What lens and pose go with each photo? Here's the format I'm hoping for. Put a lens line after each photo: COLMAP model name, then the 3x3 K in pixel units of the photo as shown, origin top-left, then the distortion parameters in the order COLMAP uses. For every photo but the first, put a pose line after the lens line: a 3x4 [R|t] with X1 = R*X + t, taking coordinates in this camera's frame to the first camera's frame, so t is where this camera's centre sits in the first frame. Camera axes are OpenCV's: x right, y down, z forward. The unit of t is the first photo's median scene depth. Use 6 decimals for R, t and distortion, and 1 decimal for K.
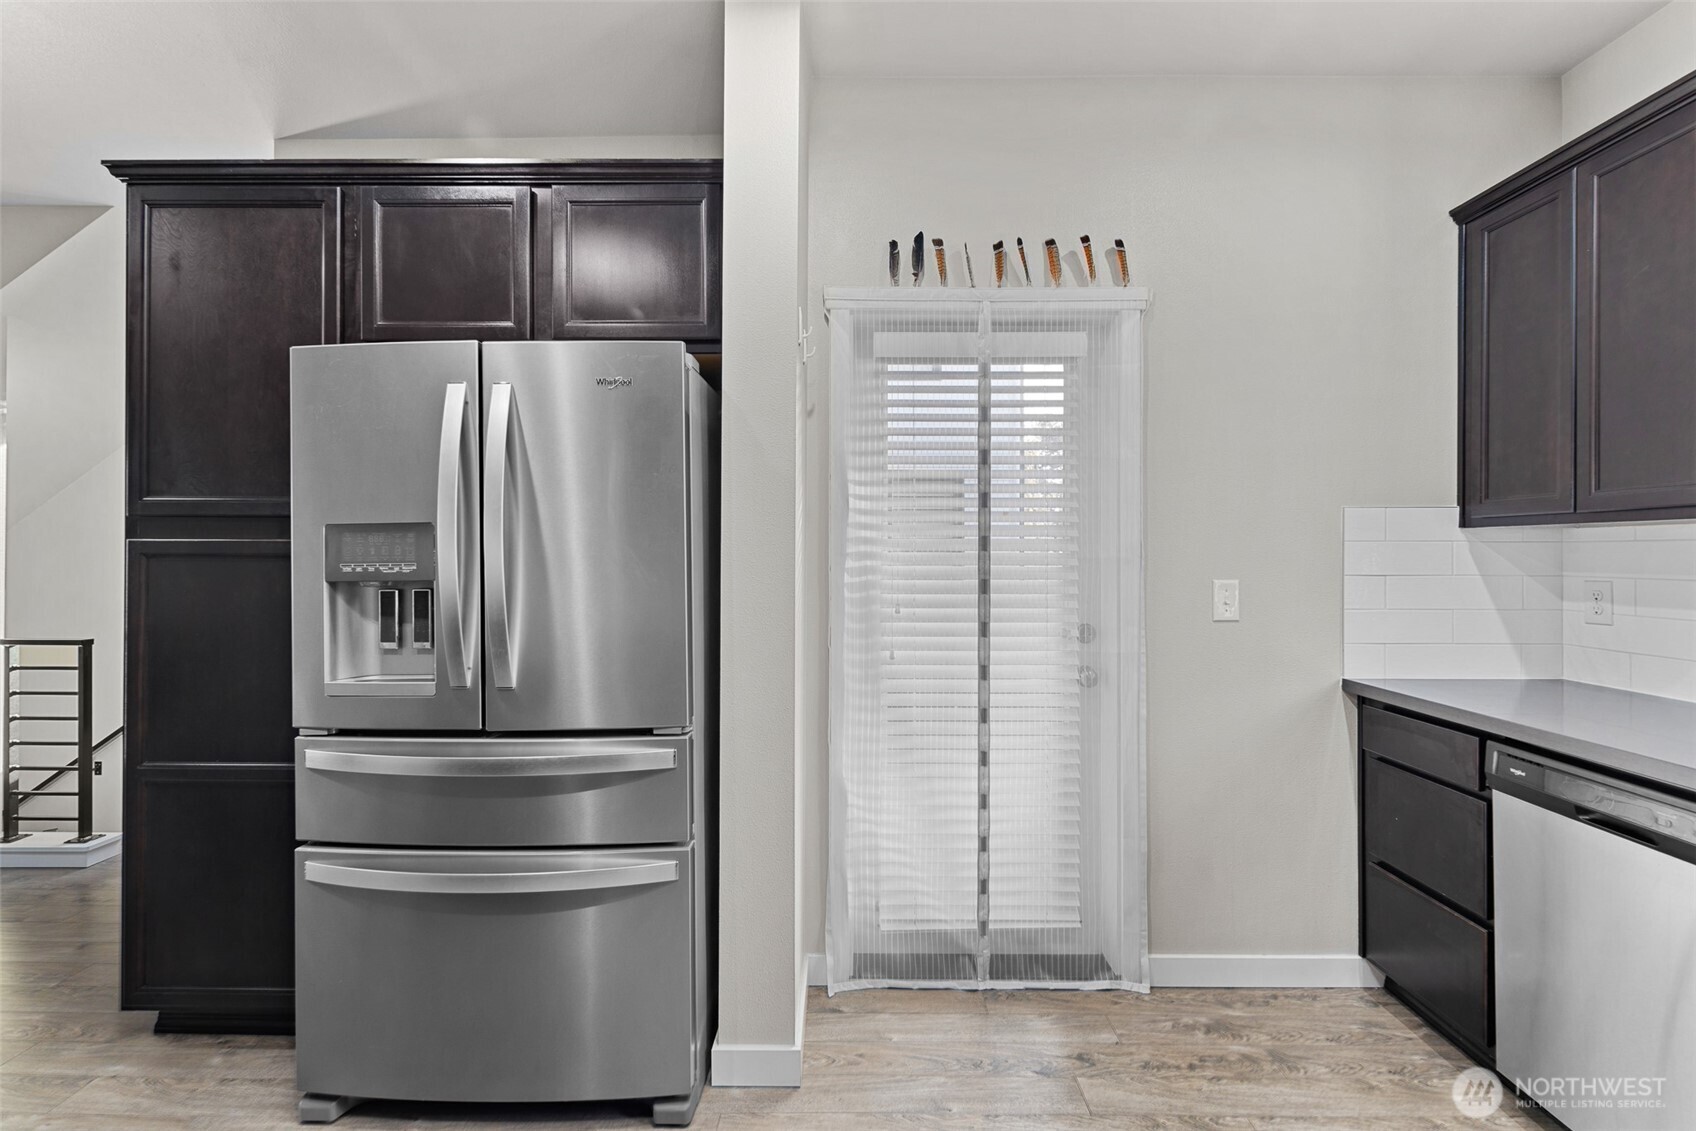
lens RADIAL K [[741.4, 0, 857.4], [0, 741.4, 556.4], [0, 0, 1]] dist [0.002173, -0.000521]
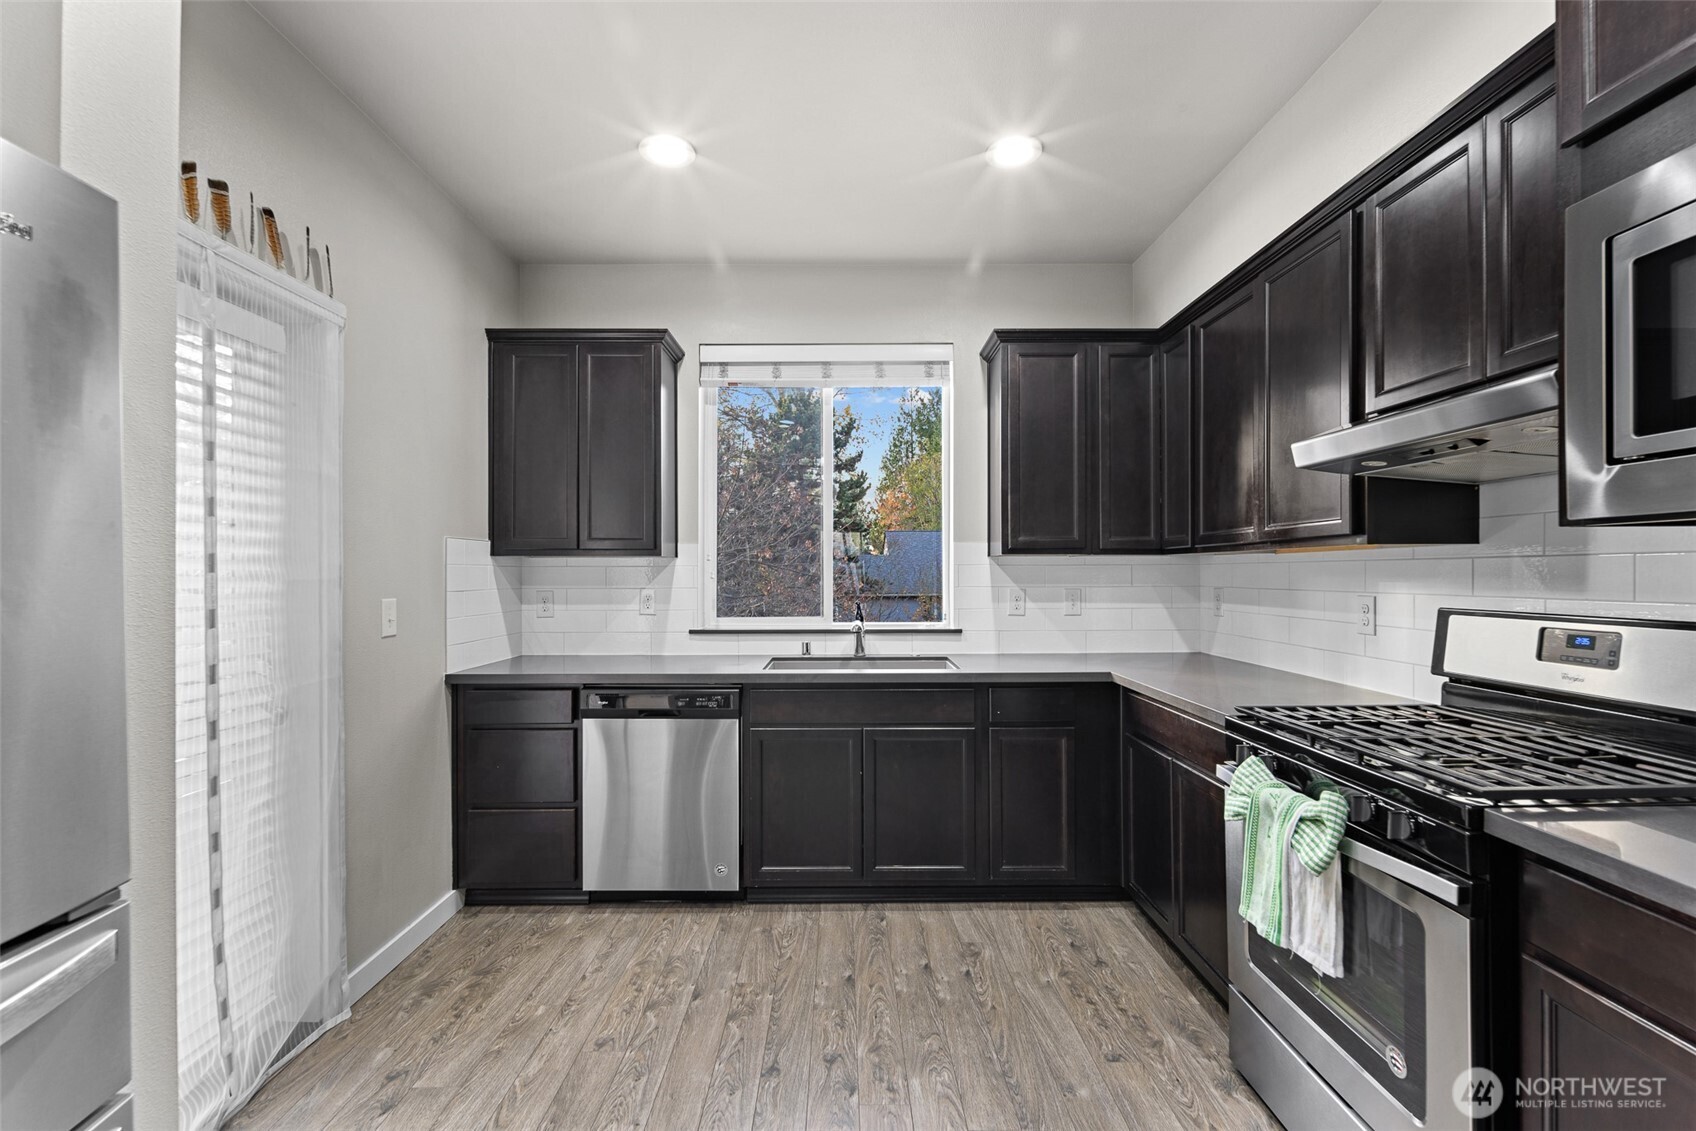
lens RADIAL K [[741.4, 0, 849.0], [0, 741.4, 575.2], [0, 0, 1]] dist [0.002173, -0.000521]
pose [[-0.014544, -0.003401, 0.999888, -0.663063], [-0.000719, 0.999994, 0.003391, -0.007975], [-0.999894, -0.000669, -0.014546, 0.370881]]
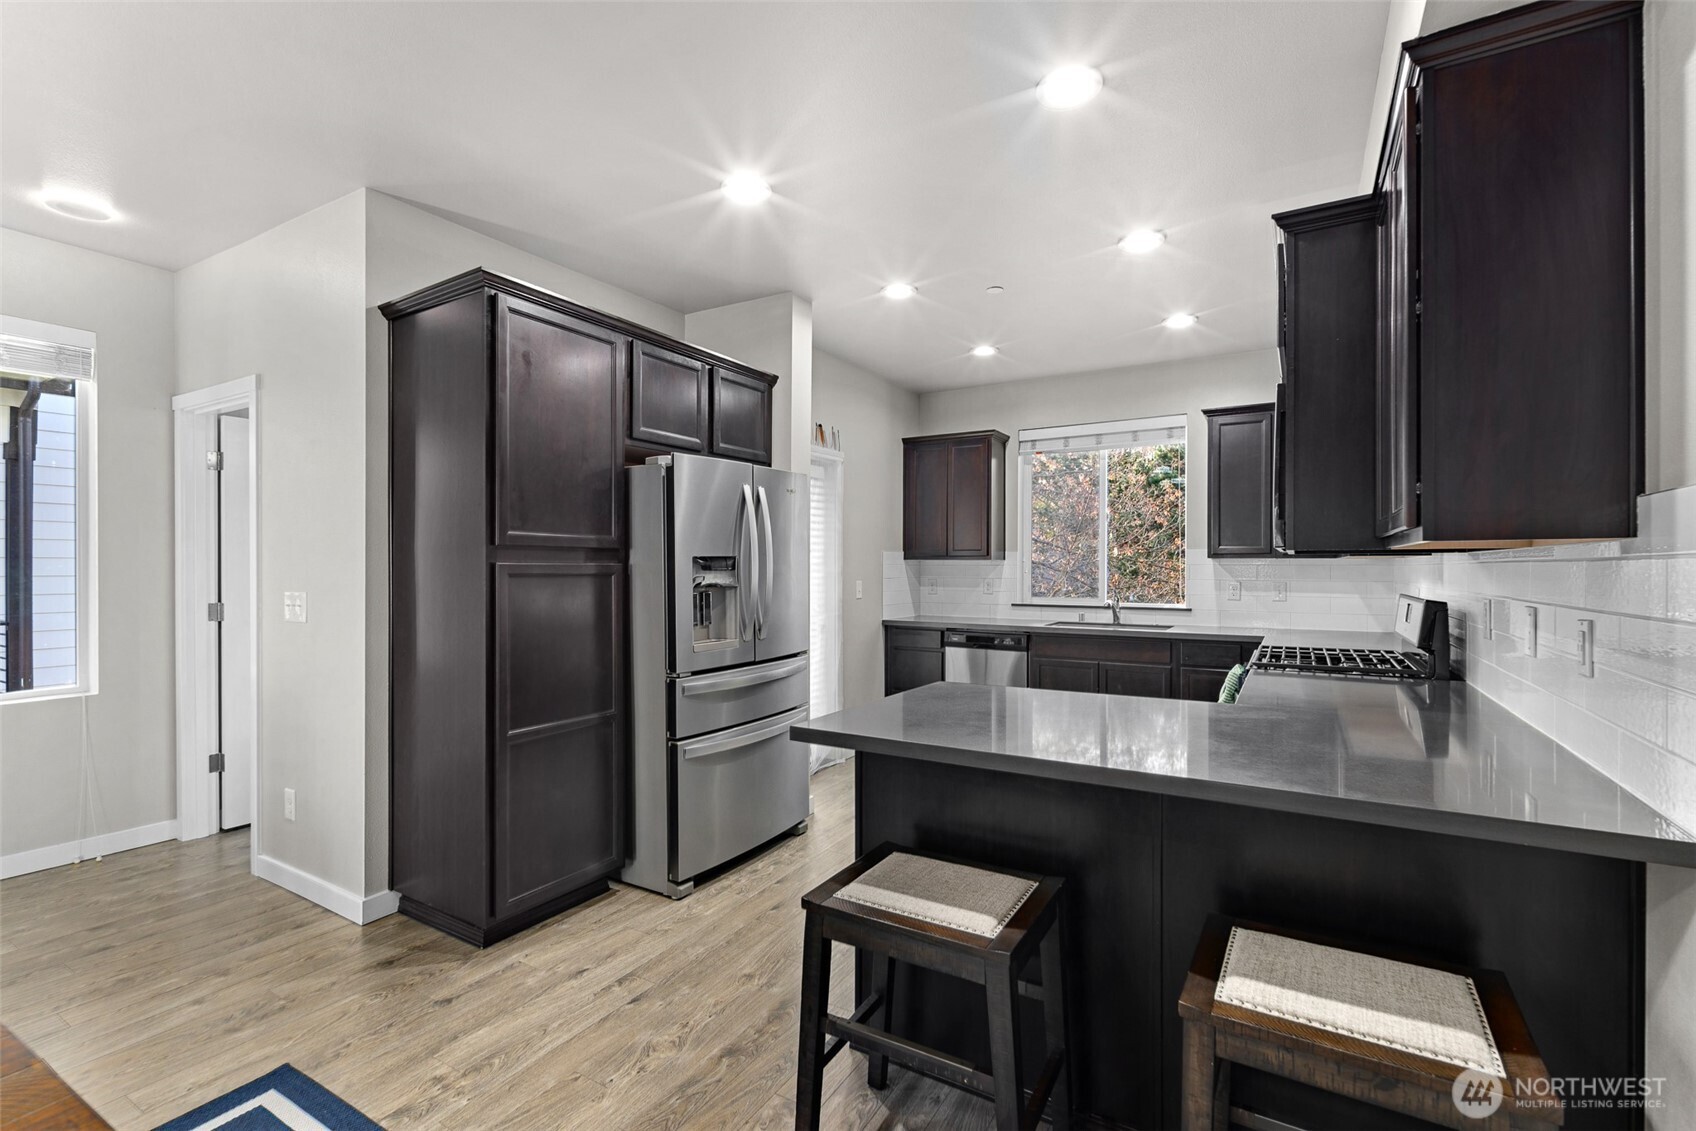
lens RADIAL K [[741.4, 0, 849.3], [0, 741.4, 567.6], [0, 0, 1]] dist [0.002173, -0.000521]
pose [[0.509241, -0.000340, 0.860624, -1.685200], [-0.003589, 0.999990, 0.002519, -0.018590], [-0.860617, -0.004372, 0.509235, -0.184616]]
